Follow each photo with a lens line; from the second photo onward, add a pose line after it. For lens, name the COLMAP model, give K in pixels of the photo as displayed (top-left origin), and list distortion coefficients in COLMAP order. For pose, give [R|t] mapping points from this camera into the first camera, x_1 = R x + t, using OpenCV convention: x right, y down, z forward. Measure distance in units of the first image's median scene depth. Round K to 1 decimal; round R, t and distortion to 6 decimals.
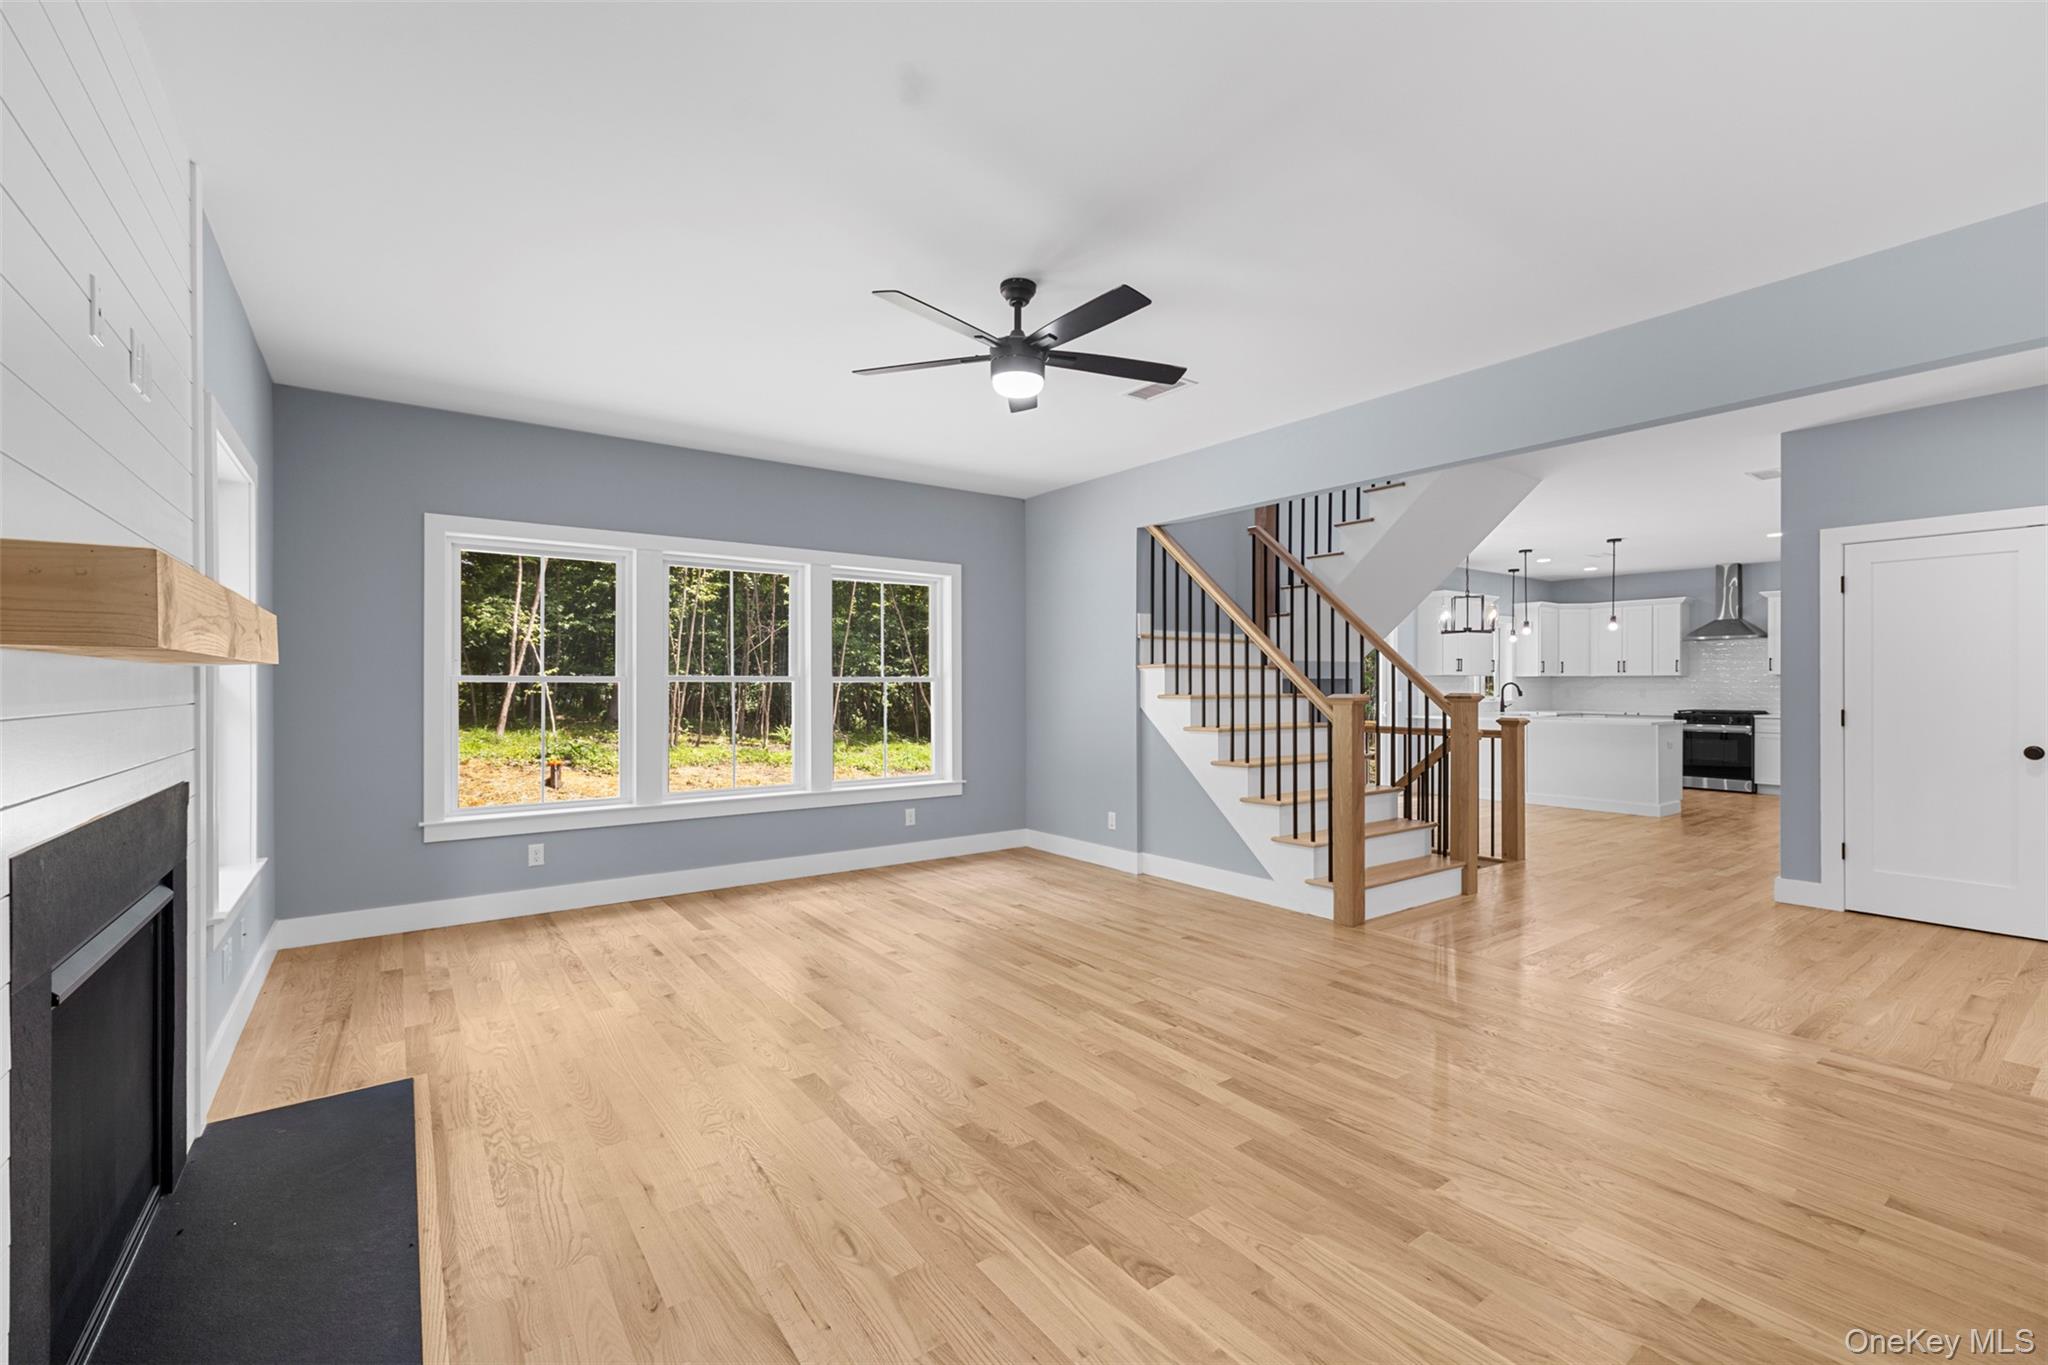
lens RADIAL K [[868.6, 0, 1024.0], [0, 868.6, 682.5], [0, 0, 1]] dist [-0.001698, -0.000186]
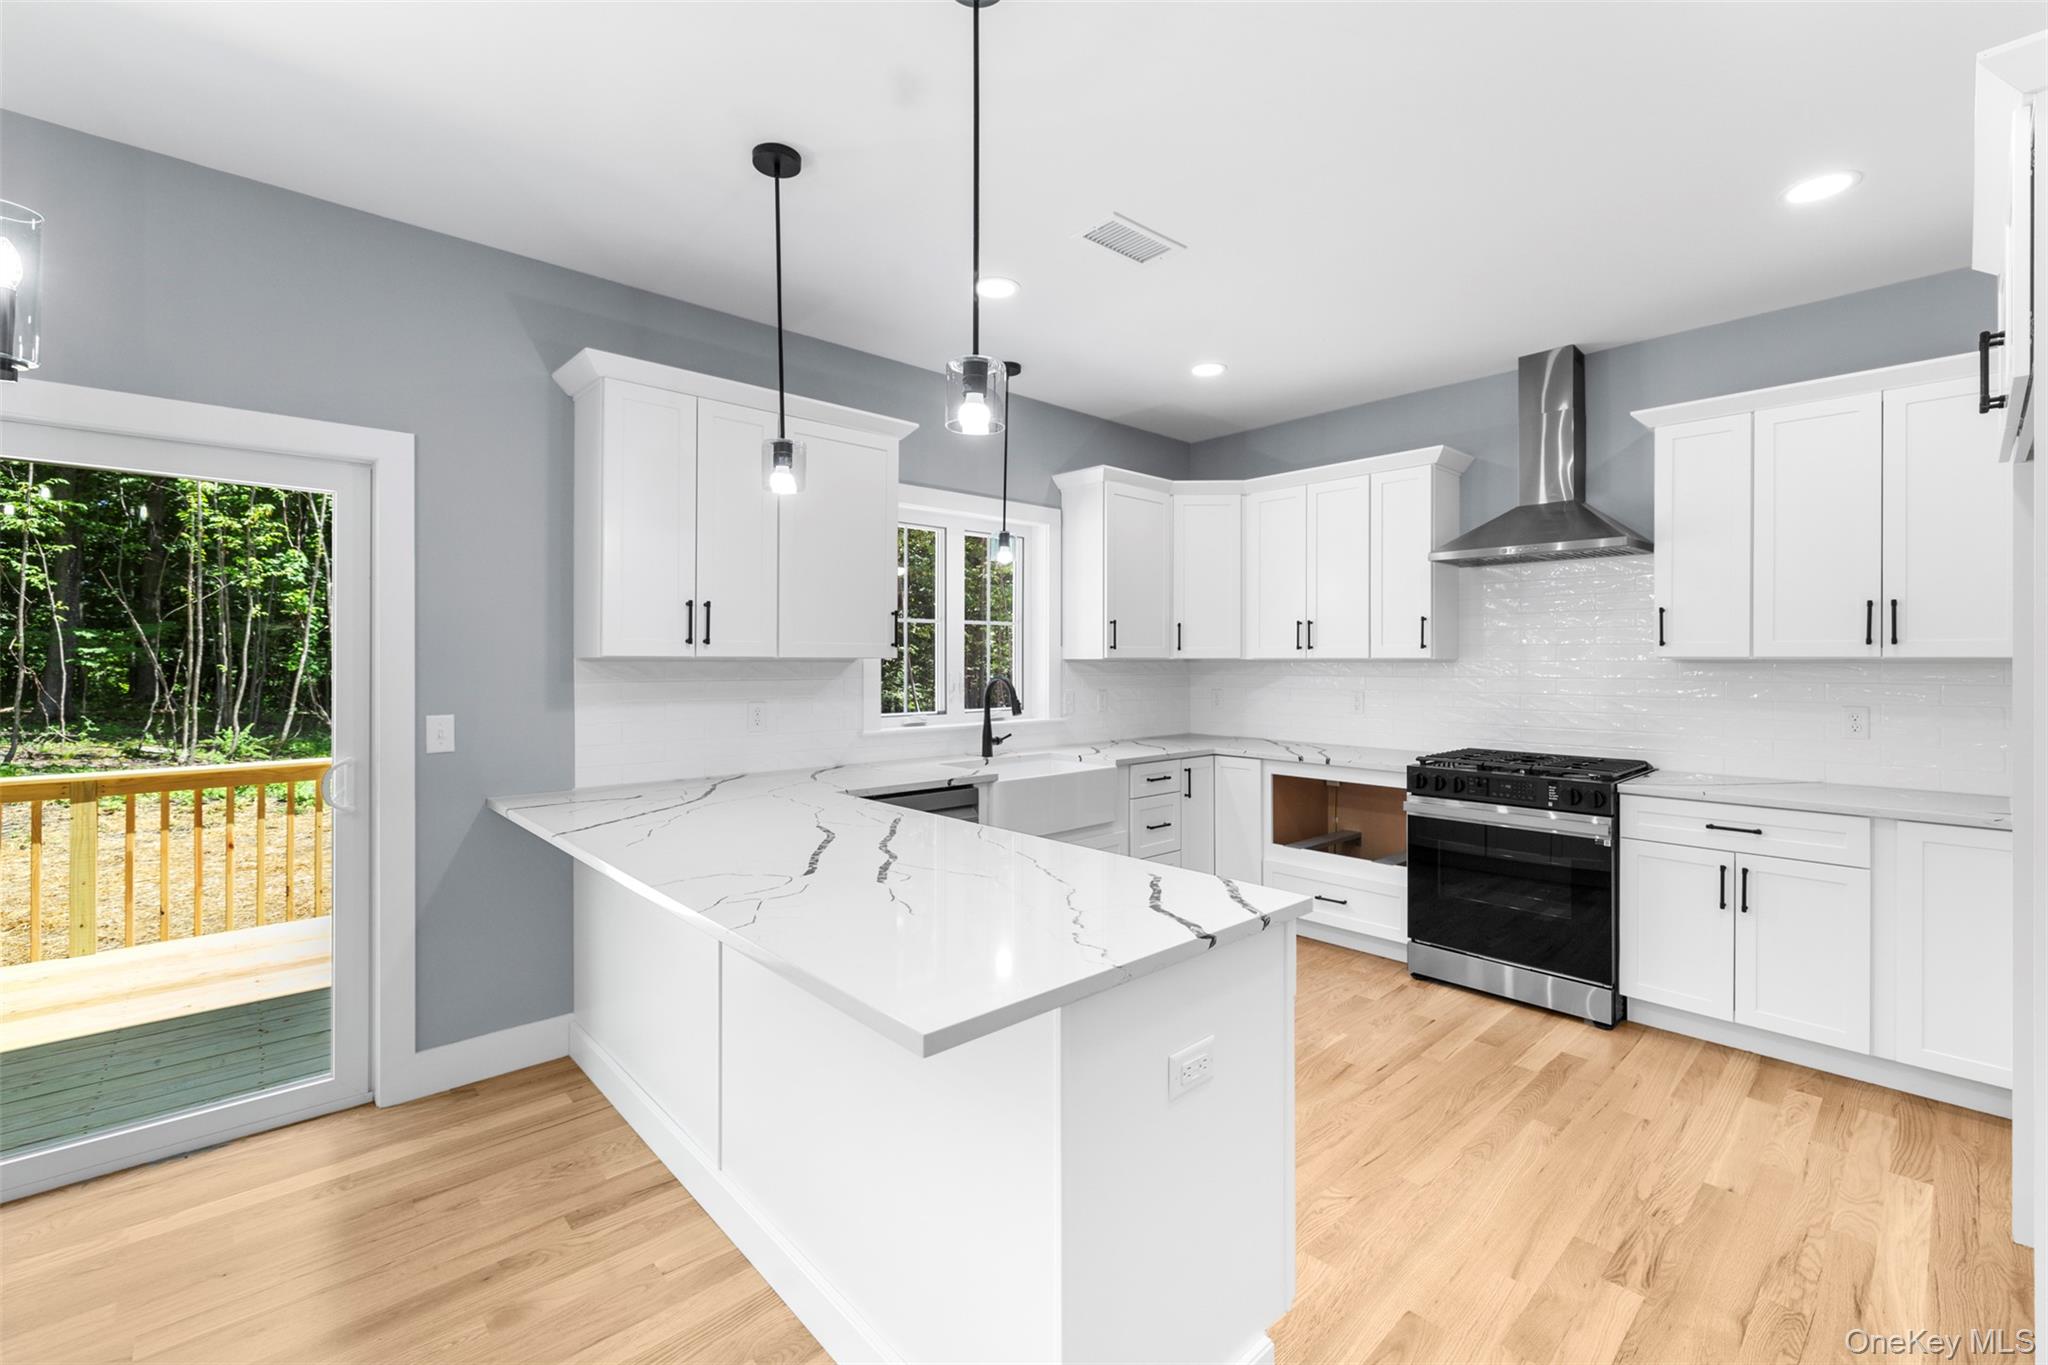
lens RADIAL K [[863.4, 0, 1034.4], [0, 863.4, 657.4], [0, 0, 1]] dist [-0.001530, 0.000027]
pose [[0.992903, 0.001347, 0.118920, 0.555985], [-0.001019, 0.999995, -0.002824, -0.007527], [-0.118923, 0.002683, 0.992900, 0.668570]]
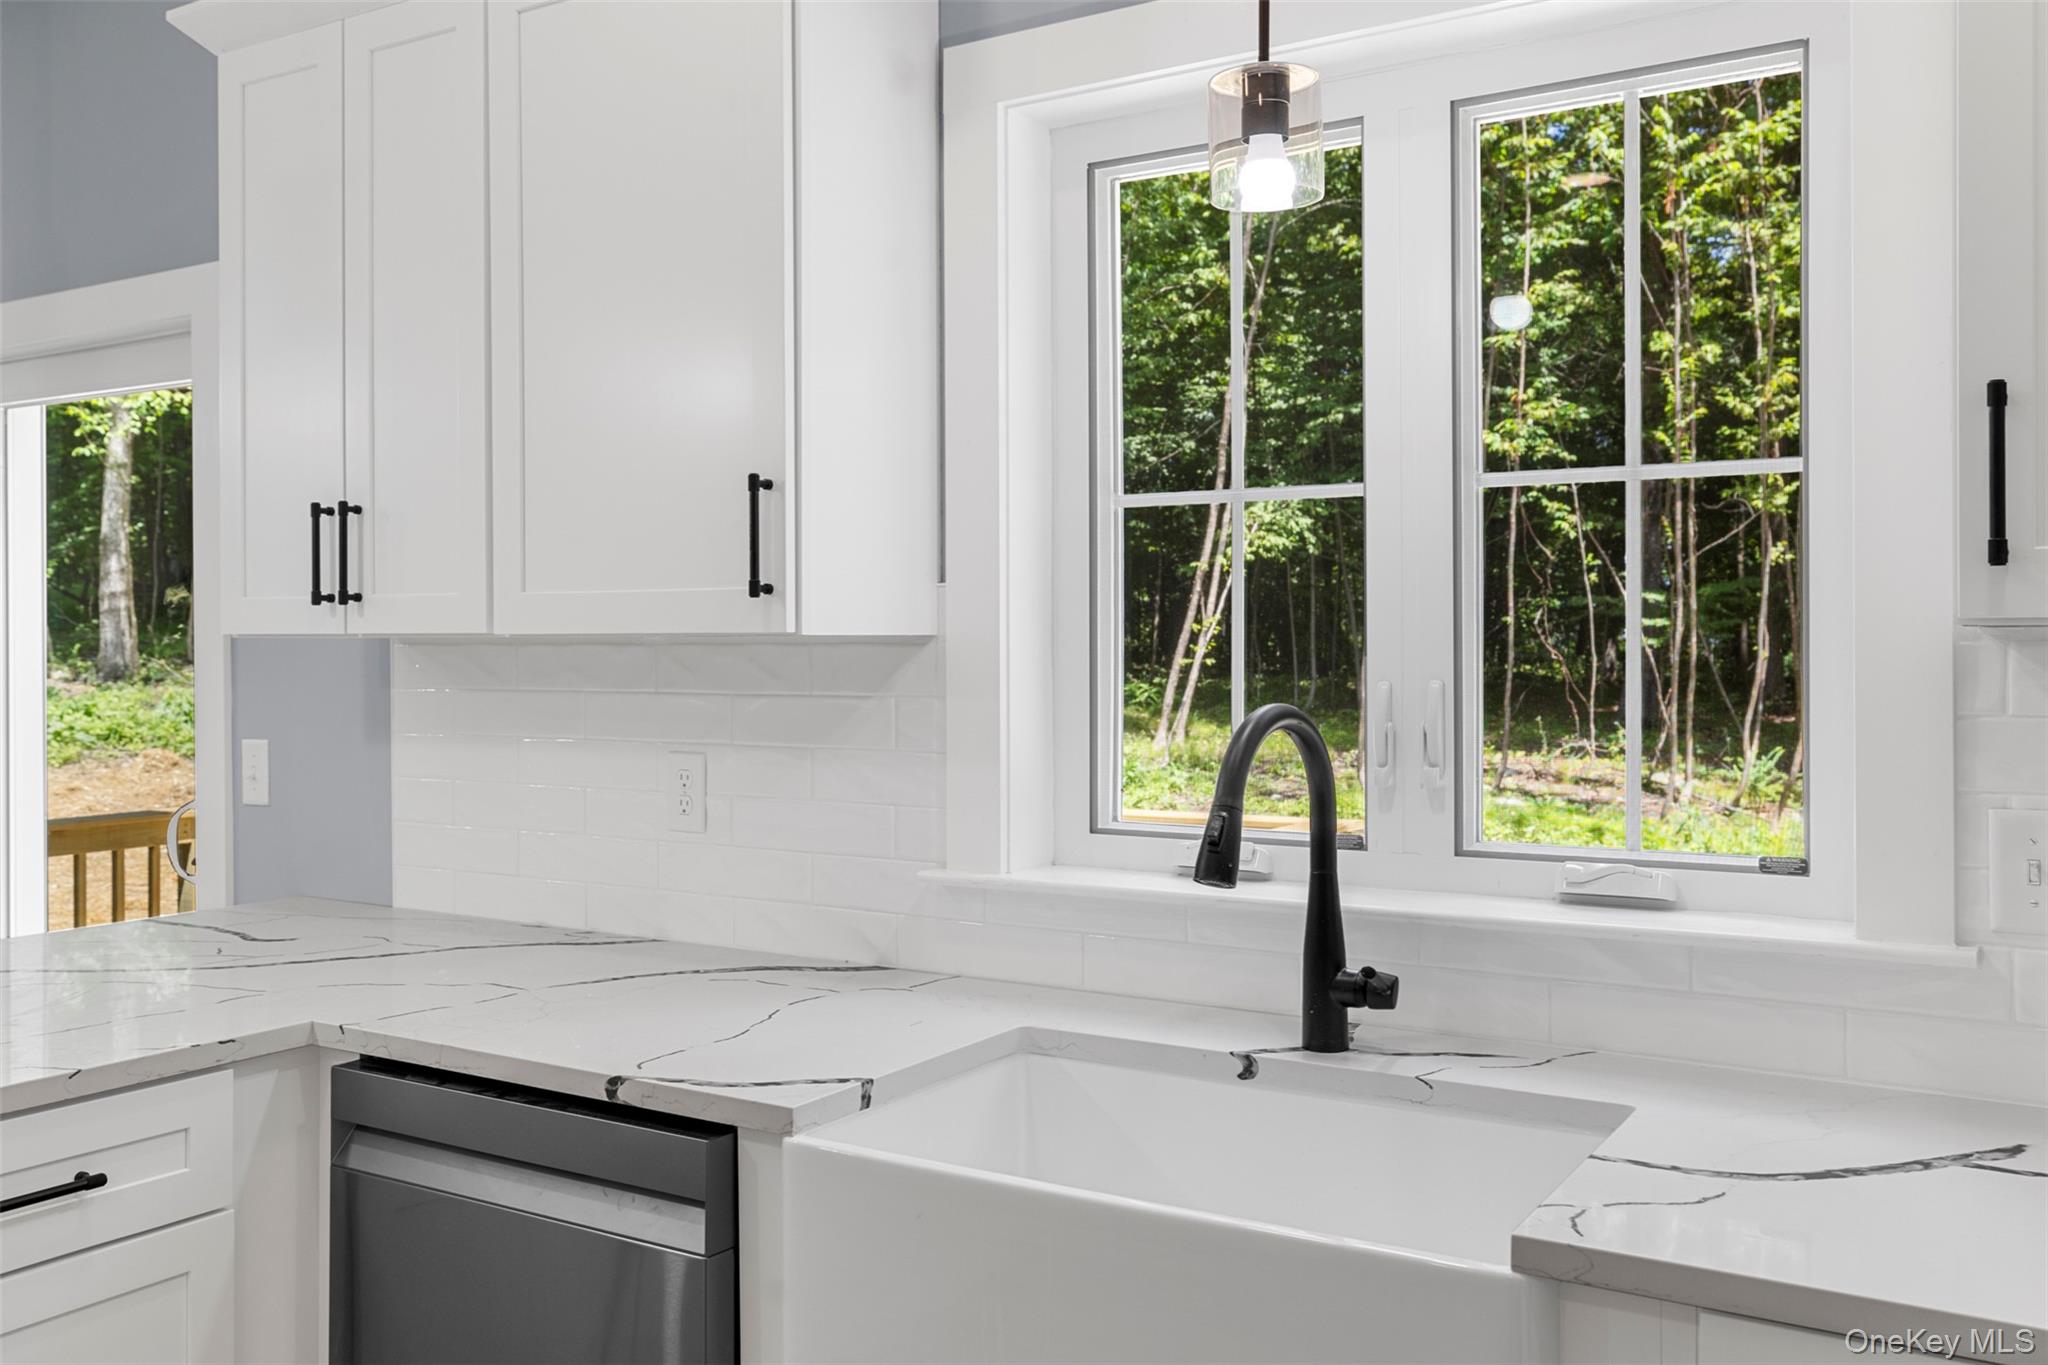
lens RADIAL K [[1732.3, 0, 1024.0], [0, 1732.3, 682.5], [0, 0, 1]] dist [0.002544, 0.001386]
pose [[0.377152, 0.021184, -0.925909, 0.735872], [0.004575, 0.999684, 0.024735, -0.007250], [0.926140, -0.013565, 0.376935, 0.956620]]
